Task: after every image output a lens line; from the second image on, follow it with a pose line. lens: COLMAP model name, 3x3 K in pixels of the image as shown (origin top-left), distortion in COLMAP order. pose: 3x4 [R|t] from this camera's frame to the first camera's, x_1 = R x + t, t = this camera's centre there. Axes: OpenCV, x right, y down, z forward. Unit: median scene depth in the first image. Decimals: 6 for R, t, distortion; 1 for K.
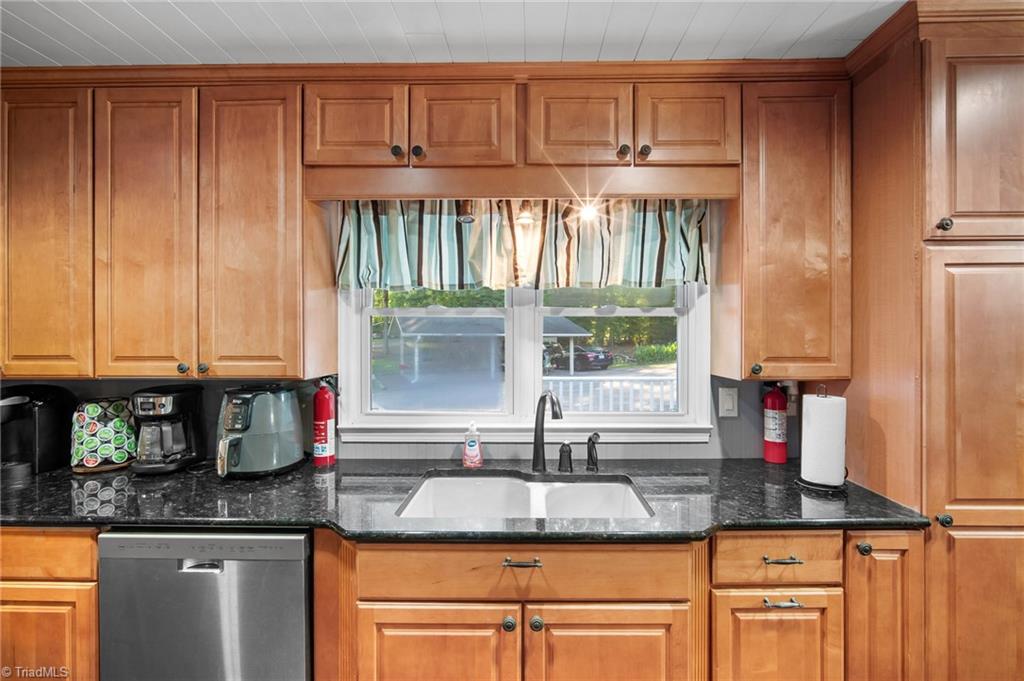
lens RADIAL K [[464.8, 0, 510.8], [0, 464.8, 337.3], [0, 0, 1]] dist [-0.004427, -0.000453]
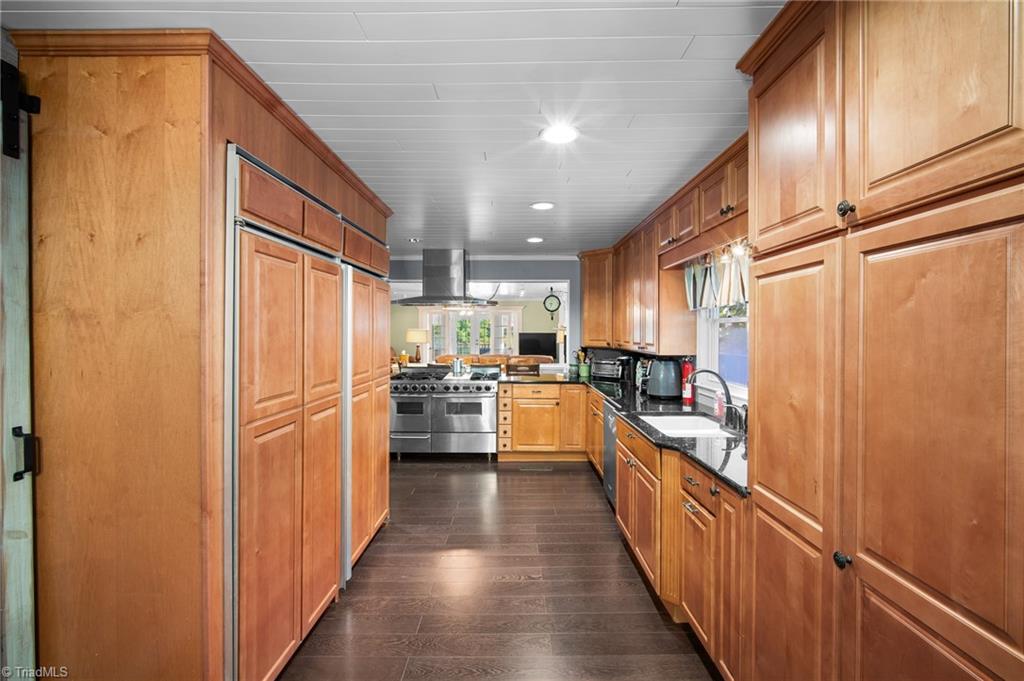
lens RADIAL K [[464.8, 0, 510.8], [0, 464.8, 337.3], [0, 0, 1]] dist [-0.004427, -0.000453]
pose [[0.003774, 0.010406, -0.999939, 1.499867], [-0.005935, 0.999928, 0.010384, 0.000351], [0.999975, 0.005895, 0.003835, 0.287532]]
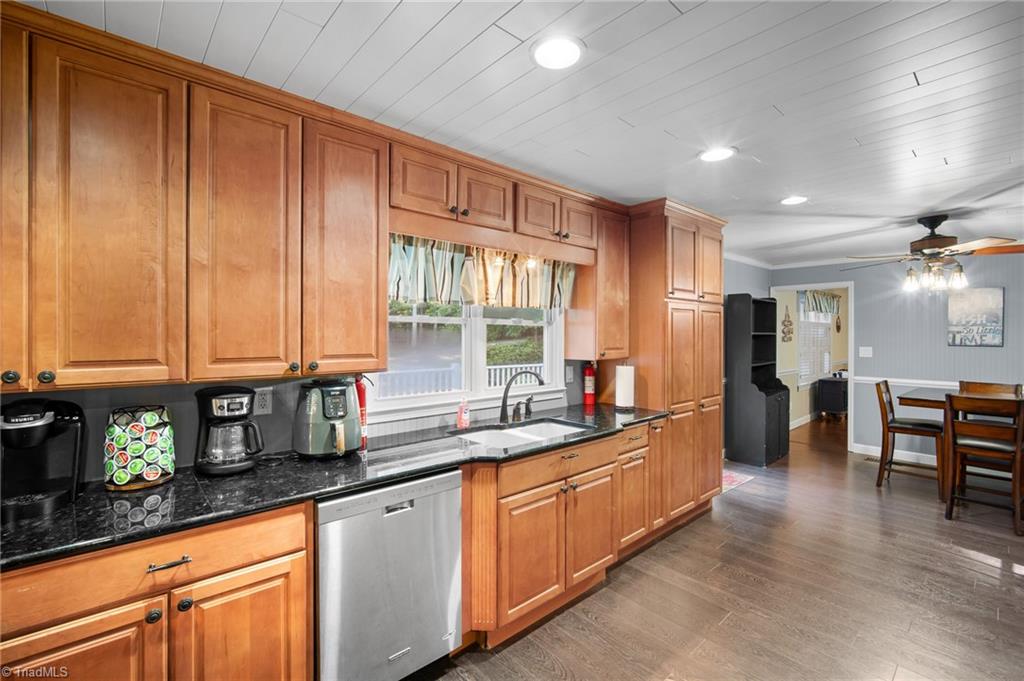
lens RADIAL K [[464.8, 0, 510.8], [0, 464.8, 337.3], [0, 0, 1]] dist [-0.004427, -0.000453]
pose [[0.726168, -0.000430, 0.687517, -1.084402], [-0.003169, 0.999987, 0.003973, -0.010661], [-0.687510, -0.005064, 0.726157, -0.168482]]
